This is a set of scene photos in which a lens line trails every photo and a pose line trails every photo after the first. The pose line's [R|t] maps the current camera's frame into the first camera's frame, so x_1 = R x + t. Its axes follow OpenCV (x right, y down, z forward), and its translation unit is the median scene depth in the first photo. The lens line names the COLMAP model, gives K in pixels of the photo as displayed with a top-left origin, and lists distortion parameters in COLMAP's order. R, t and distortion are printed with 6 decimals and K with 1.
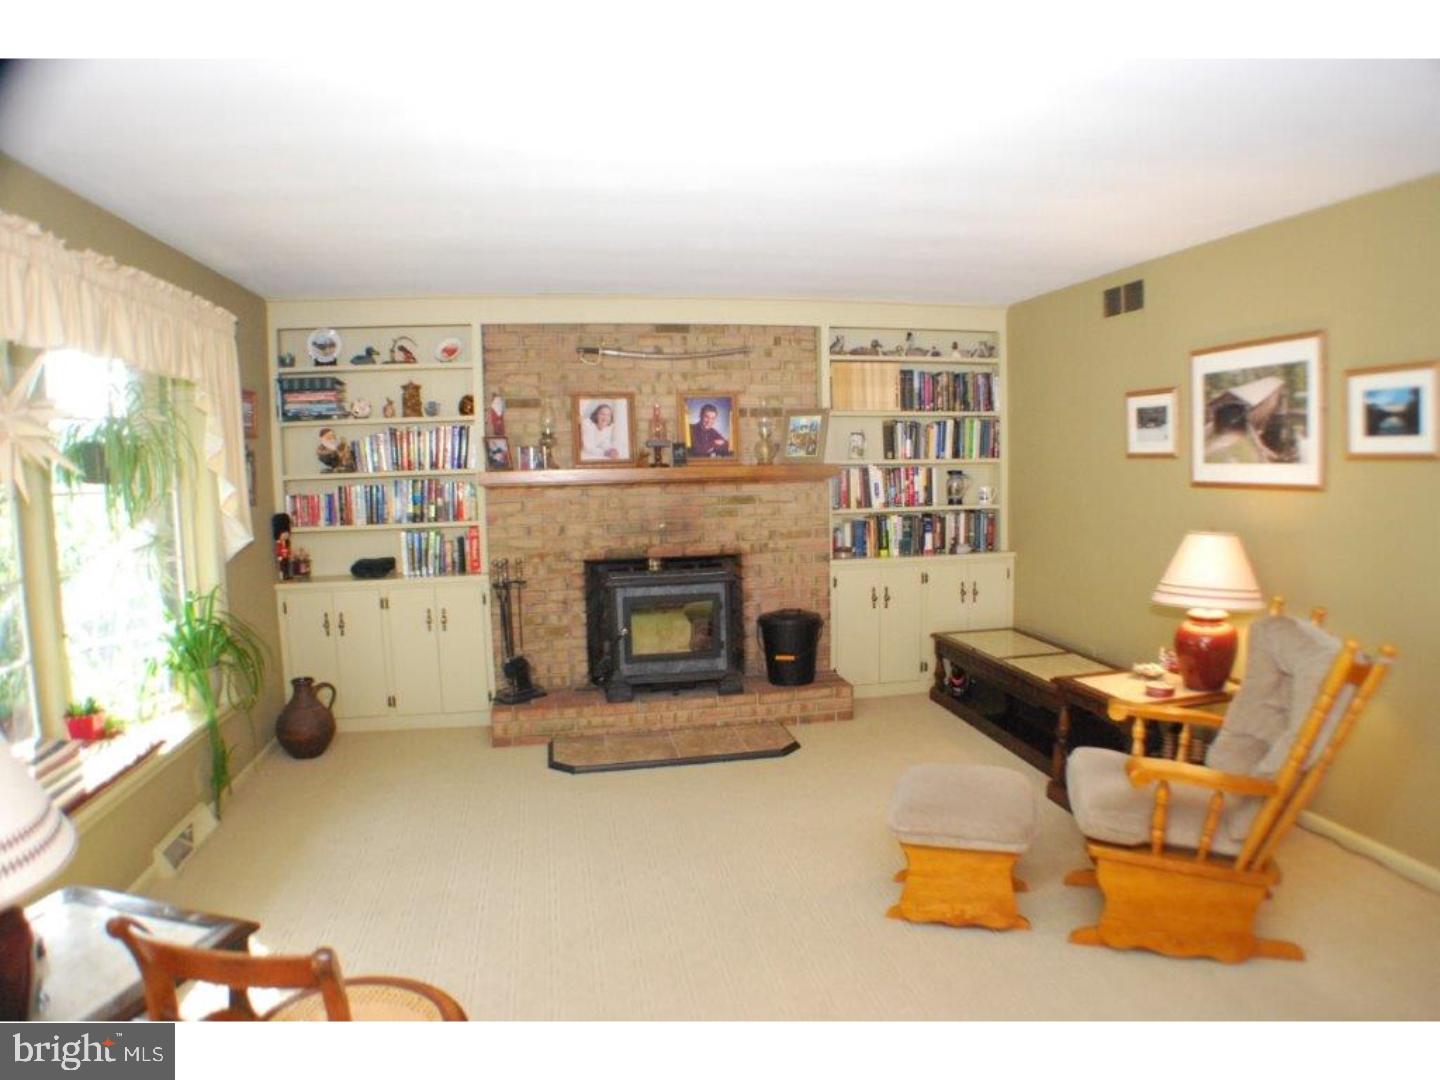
lens RADIAL K [[896.8, 0, 740.9], [0, 896.8, 536.1], [0, 0, 1]] dist [-0.164092, 0.045938]
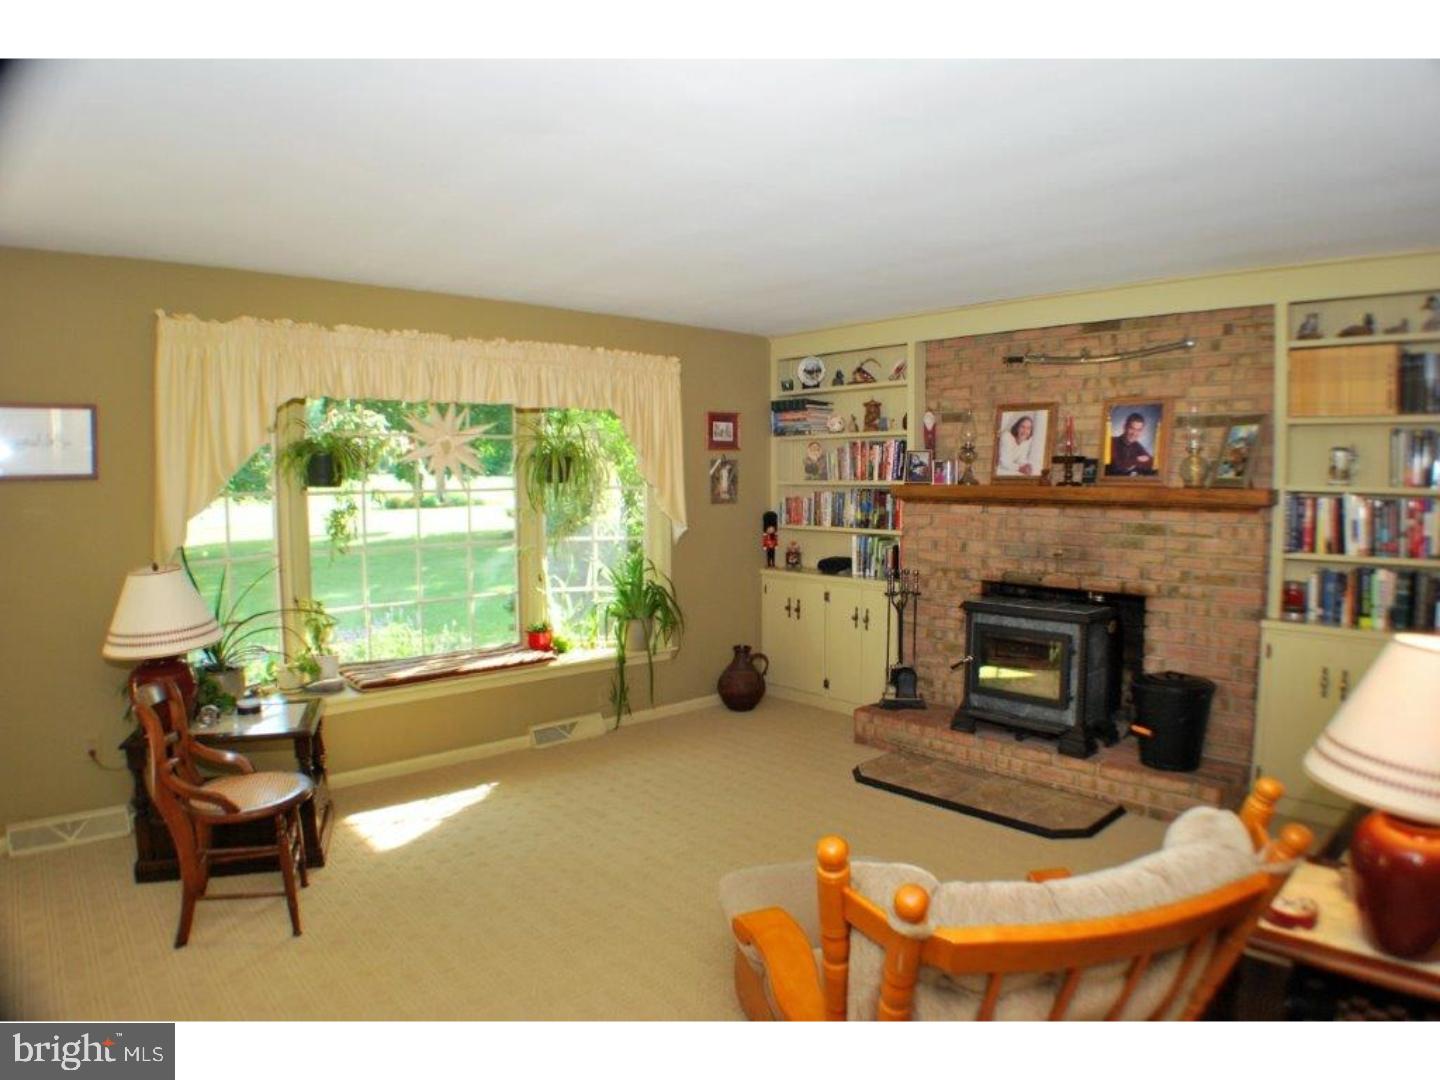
lens RADIAL K [[896.8, 0, 740.9], [0, 896.8, 536.1], [0, 0, 1]] dist [-0.164092, 0.045938]
pose [[0.515285, 0.075699, -0.853669, 0.486288], [-0.084794, 0.995707, 0.037111, -0.032610], [0.852814, 0.053263, 0.519492, 0.277873]]
